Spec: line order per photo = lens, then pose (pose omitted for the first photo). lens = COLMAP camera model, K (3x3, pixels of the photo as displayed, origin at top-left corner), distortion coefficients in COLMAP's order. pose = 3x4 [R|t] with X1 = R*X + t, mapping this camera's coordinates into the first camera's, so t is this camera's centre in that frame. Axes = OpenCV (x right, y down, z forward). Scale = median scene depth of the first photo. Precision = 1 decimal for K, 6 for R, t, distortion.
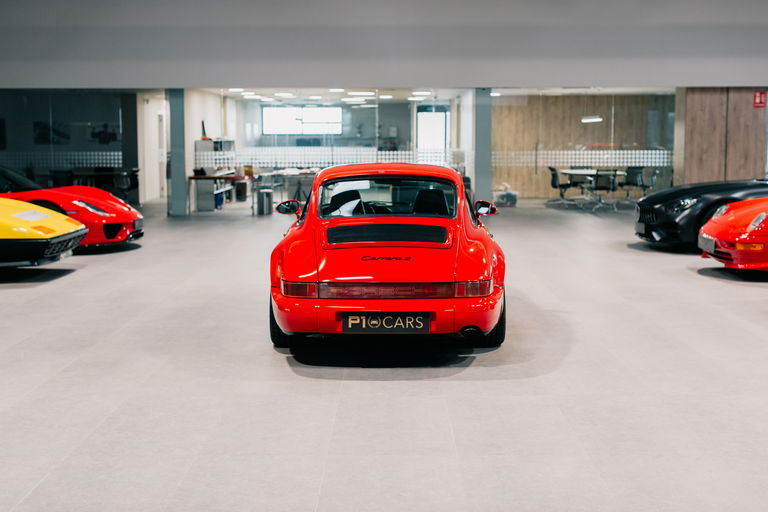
lens RADIAL K [[1106.9, 0, 384.0], [0, 1106.9, 256.0], [0, 0, 1]] dist [0.018472, 0.088459]
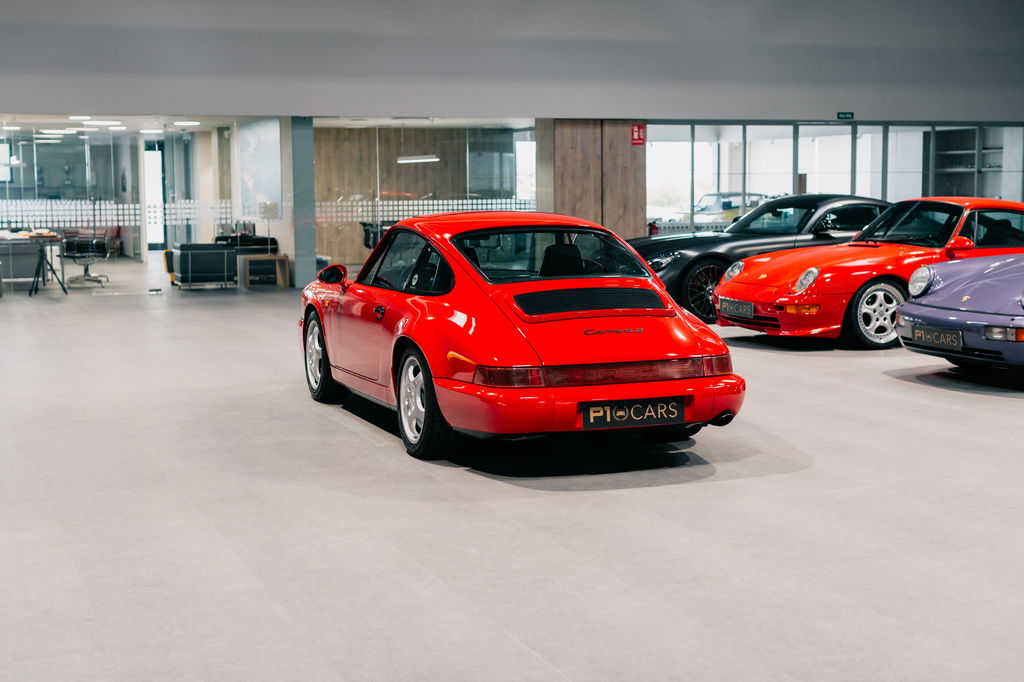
lens RADIAL K [[1500.9, 0, 512.0], [0, 1500.9, 341.0], [0, 0, 1]] dist [0.038838, 0.051577]
pose [[0.932400, -0.045416, 0.358562, -0.147910], [0.046753, 0.998894, 0.004944, -0.000115], [-0.358390, 0.012154, 0.933493, 0.010327]]
